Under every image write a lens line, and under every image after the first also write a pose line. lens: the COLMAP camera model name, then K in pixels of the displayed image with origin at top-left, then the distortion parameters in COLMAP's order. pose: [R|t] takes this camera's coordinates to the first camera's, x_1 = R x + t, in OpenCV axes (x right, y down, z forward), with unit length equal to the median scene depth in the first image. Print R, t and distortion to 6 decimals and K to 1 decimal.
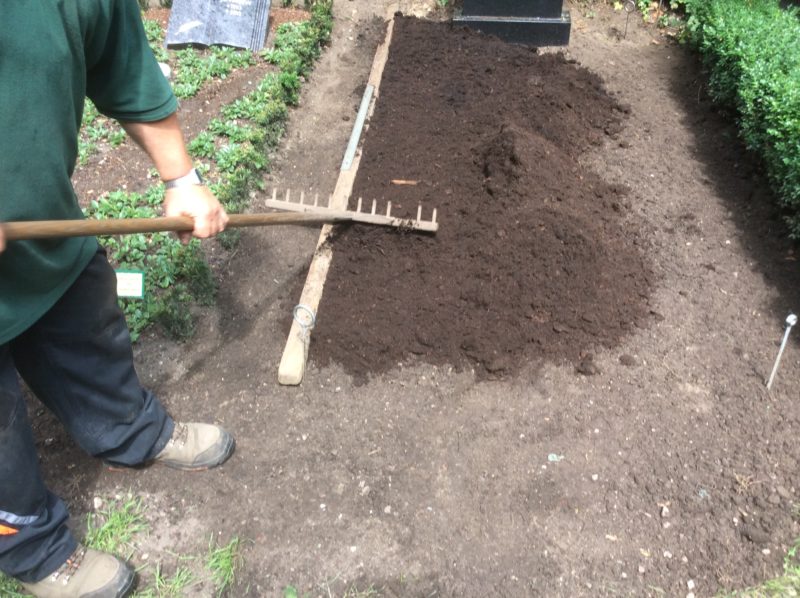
lens RADIAL K [[722.2, 0, 398.1], [0, 722.2, 305.5], [0, 0, 1]] dist [0.088129, -0.146839]
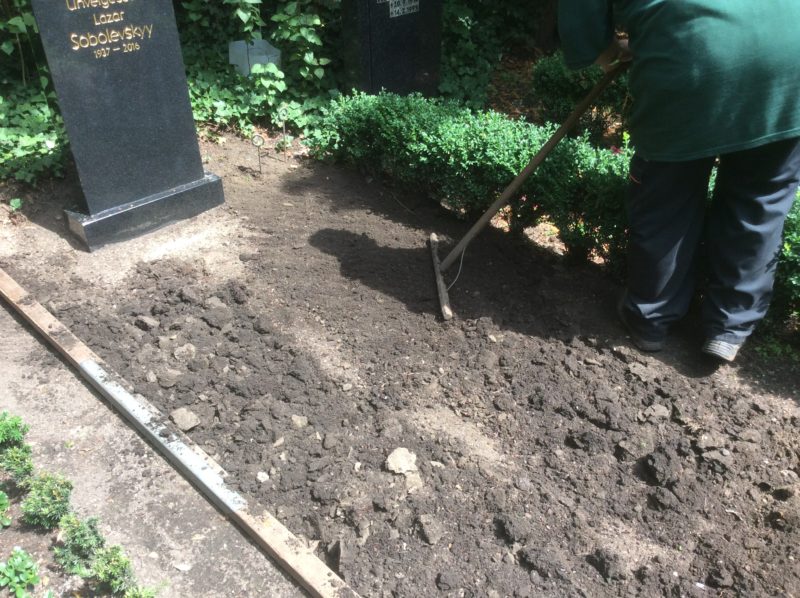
lens RADIAL K [[722.2, 0, 405.8], [0, 722.2, 290.1], [0, 0, 1]] dist [0.088129, -0.146839]
pose [[0.622155, -0.425948, 0.656880, -0.281097], [0.488781, 0.866760, 0.099100, -0.302452], [-0.611568, 0.259415, 0.747454, 0.329482]]
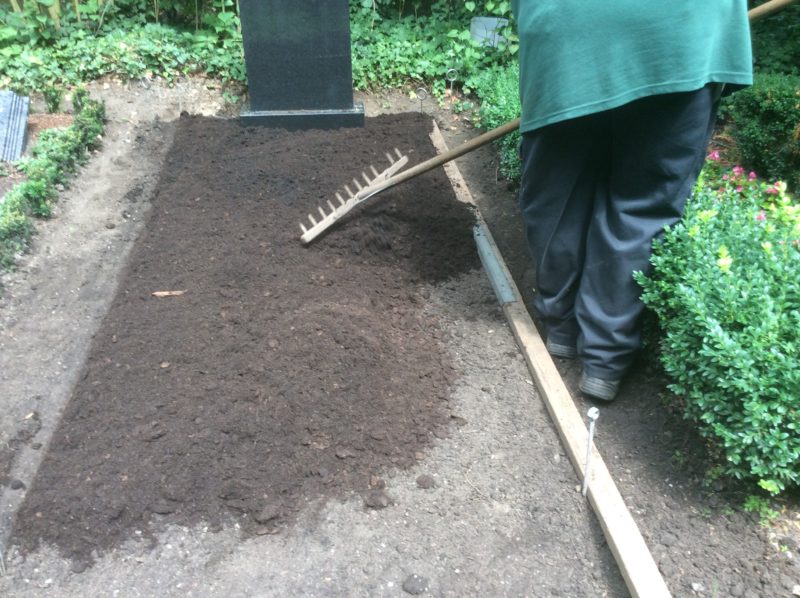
lens RADIAL K [[722.2, 0, 396.6], [0, 722.2, 311.7], [0, 0, 1]] dist [0.088129, -0.146839]
pose [[0.978613, -0.103485, 0.177784, 0.096303], [0.124713, 0.985773, -0.112683, -0.016708], [-0.163593, 0.132445, 0.977597, 0.106456]]
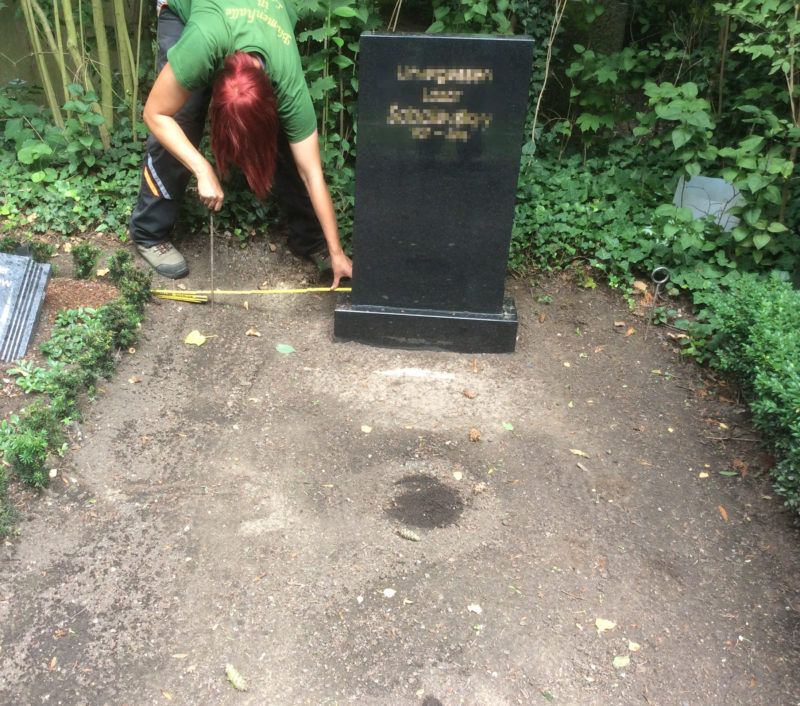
lens RADIAL K [[869.0, 0, 326.9], [0, 869.0, 341.1], [0, 0, 1]] dist [0.037235, 0.000000]
pose [[0.999419, 0.019618, 0.027856, 0.057195], [-0.013190, 0.976621, -0.214561, -0.244102], [-0.031414, 0.214069, 0.976313, 0.316214]]
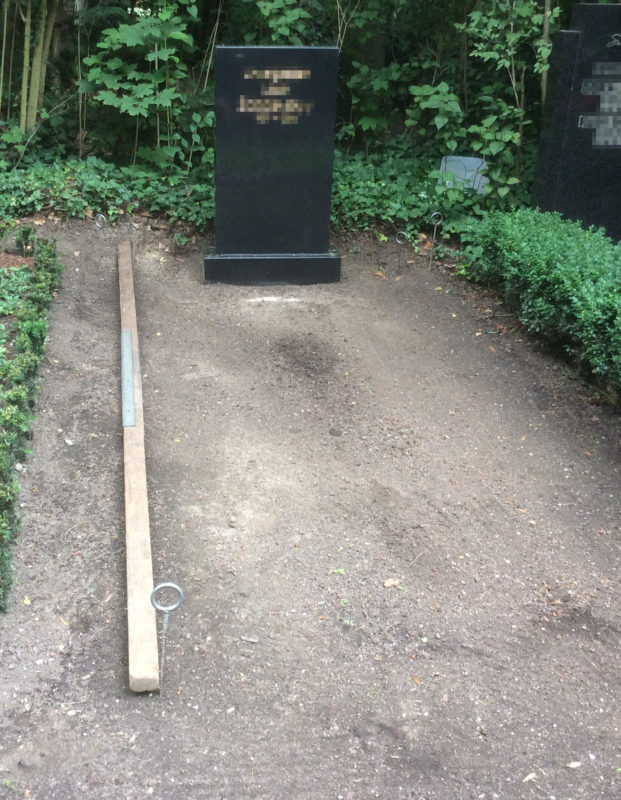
lens RADIAL K [[971.4, 0, 239.0], [0, 971.4, 384.1], [0, 0, 1]] dist [0.070829, 0.000000]
pose [[0.978208, -0.059073, 0.199046, -0.142379], [0.108797, 0.962354, -0.249074, 0.036788], [-0.176839, 0.265302, 0.947809, -0.035312]]
